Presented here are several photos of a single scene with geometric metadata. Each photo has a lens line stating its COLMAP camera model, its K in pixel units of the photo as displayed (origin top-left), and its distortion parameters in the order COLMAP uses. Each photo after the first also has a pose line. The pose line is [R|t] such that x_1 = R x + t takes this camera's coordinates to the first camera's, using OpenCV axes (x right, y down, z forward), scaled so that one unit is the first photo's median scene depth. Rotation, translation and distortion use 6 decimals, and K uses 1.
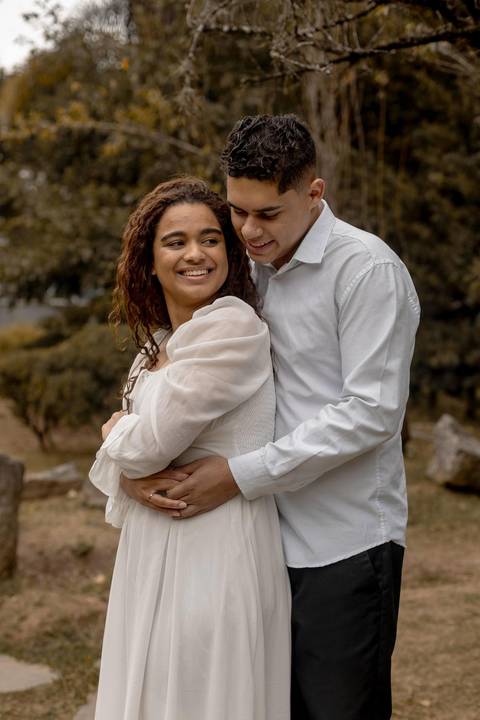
lens RADIAL K [[1161.4, 0, 240.5], [0, 1161.4, 398.2], [0, 0, 1]] dist [-0.005008, 0.015127]
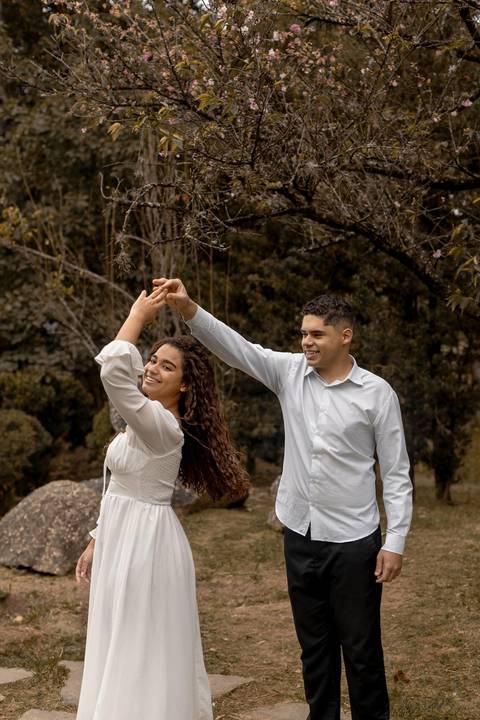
lens RADIAL K [[1192.5, 0, 256.0], [0, 1192.5, 355.8], [0, 0, 1]] dist [0.008260, -0.088740]
pose [[0.981024, -0.023728, 0.192430, -0.135668], [0.042423, 0.994704, -0.093621, 0.008868], [-0.189190, 0.100008, 0.976835, -0.383378]]
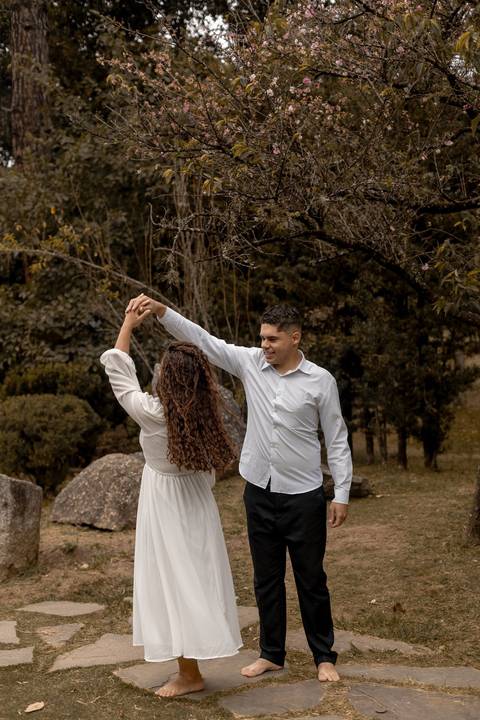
lens RADIAL K [[1048.7, 0, 240.0], [0, 1048.7, 360.0], [0, 0, 1]] dist [-0.002935, -0.021126]
pose [[0.984876, -0.036287, 0.169416, -0.176014], [0.050298, 0.995592, -0.079161, 0.008173], [-0.165797, 0.086485, 0.982360, -0.490090]]
